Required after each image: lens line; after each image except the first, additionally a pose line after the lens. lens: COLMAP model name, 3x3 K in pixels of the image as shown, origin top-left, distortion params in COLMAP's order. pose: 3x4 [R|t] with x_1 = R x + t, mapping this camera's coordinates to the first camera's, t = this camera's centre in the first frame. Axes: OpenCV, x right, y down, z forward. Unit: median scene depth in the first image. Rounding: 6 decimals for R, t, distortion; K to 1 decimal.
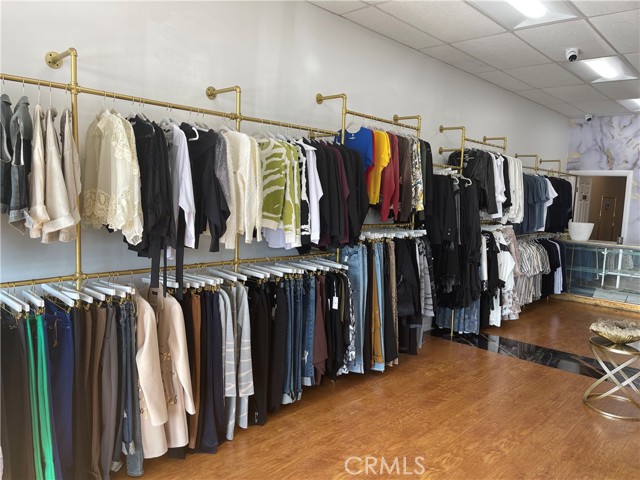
lens RADIAL K [[480.2, 0, 314.5], [0, 480.2, 244.1], [0, 0, 1]] dist [0.064284, -0.094415]
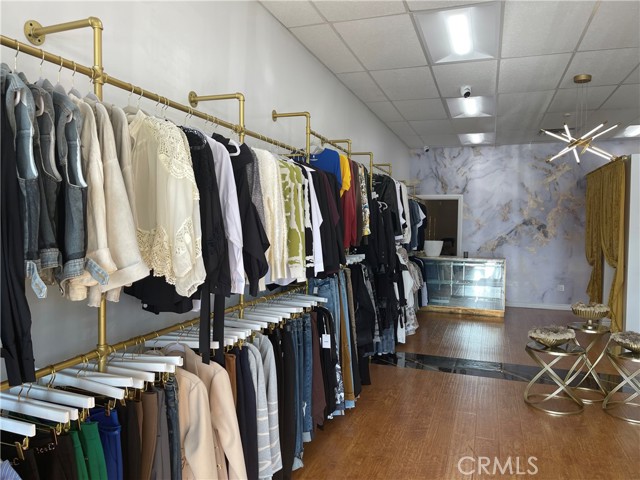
lens RADIAL K [[480.2, 0, 314.3], [0, 480.2, 240.6], [0, 0, 1]] dist [0.064284, -0.094415]
pose [[0.916834, -0.040192, 0.397240, -0.294522], [0.062932, 0.997031, -0.044370, -0.023323], [-0.394277, 0.065679, 0.916641, 0.159293]]
